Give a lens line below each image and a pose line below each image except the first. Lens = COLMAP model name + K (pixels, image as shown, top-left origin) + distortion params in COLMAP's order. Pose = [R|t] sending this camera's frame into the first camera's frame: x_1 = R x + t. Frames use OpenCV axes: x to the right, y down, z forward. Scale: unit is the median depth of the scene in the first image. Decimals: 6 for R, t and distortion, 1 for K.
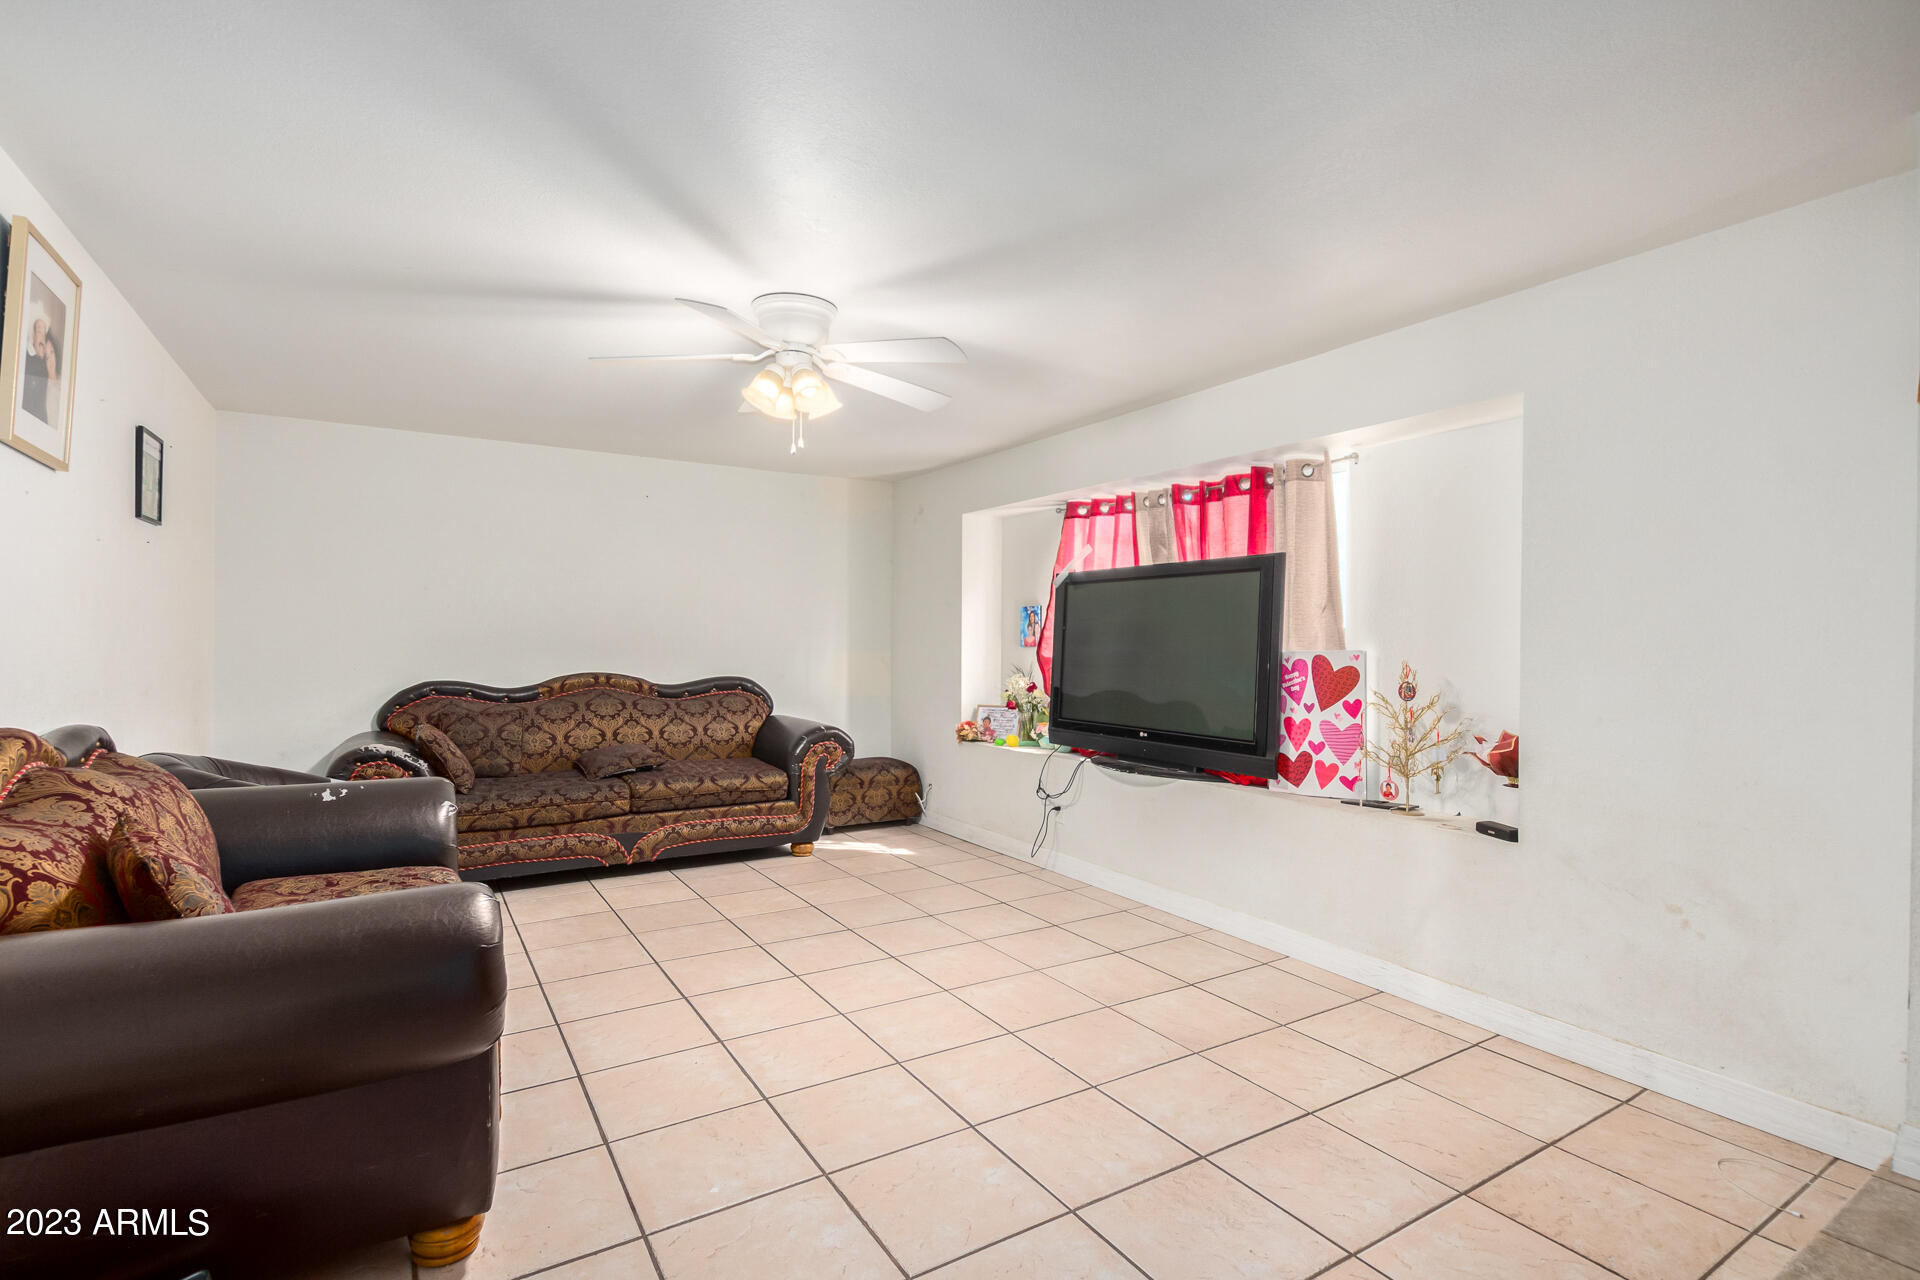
lens RADIAL K [[904.1, 0, 971.9], [0, 904.1, 649.6], [0, 0, 1]] dist [0.002880, 0.000092]
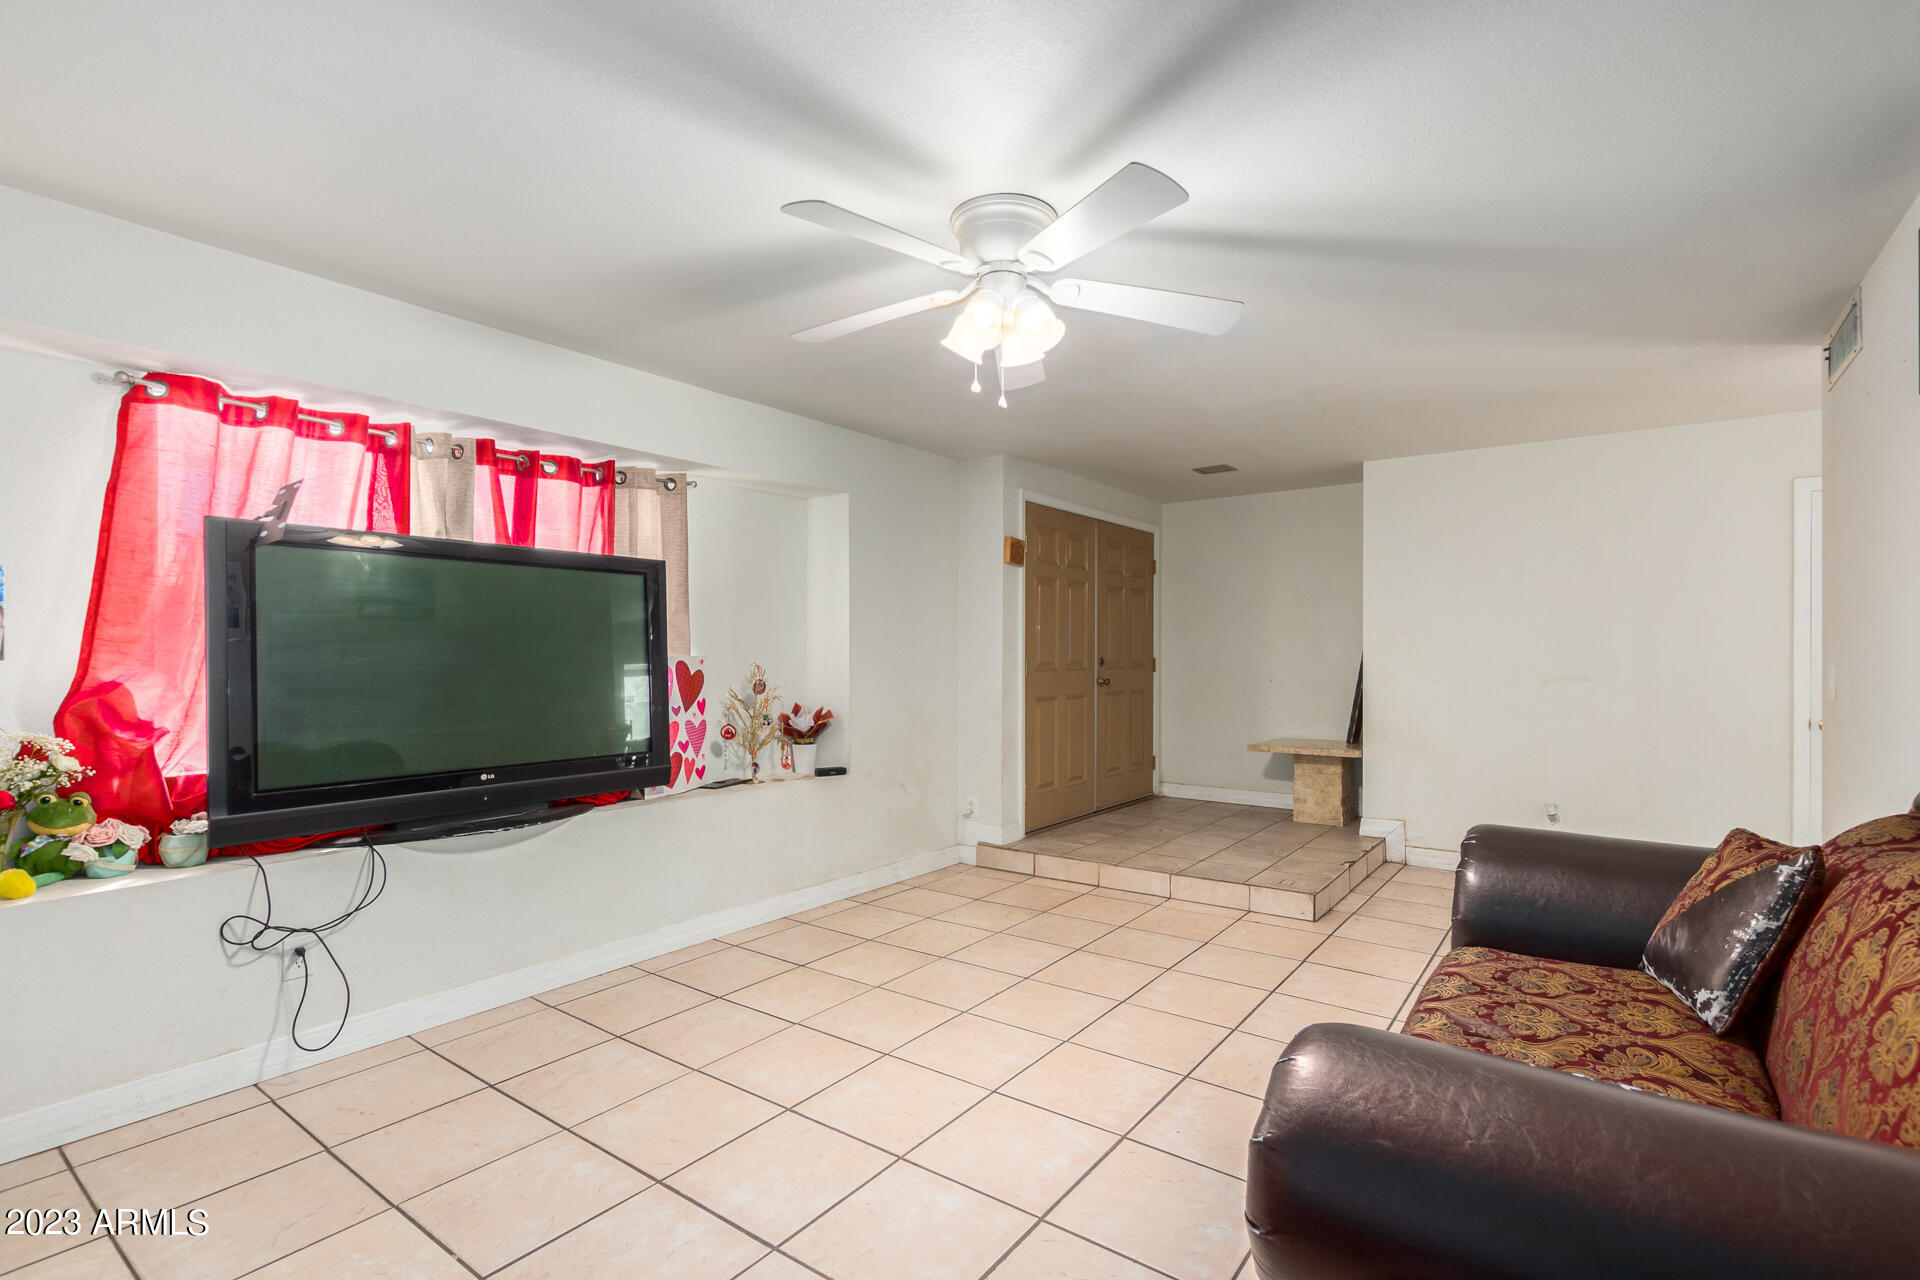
lens RADIAL K [[904.1, 0, 971.9], [0, 904.1, 649.6], [0, 0, 1]] dist [0.002880, 0.000092]
pose [[-0.372796, -0.004391, 0.927903, -0.754936], [0.005724, 0.999959, 0.007032, -0.012953], [-0.927896, 0.007933, -0.372756, 1.094315]]
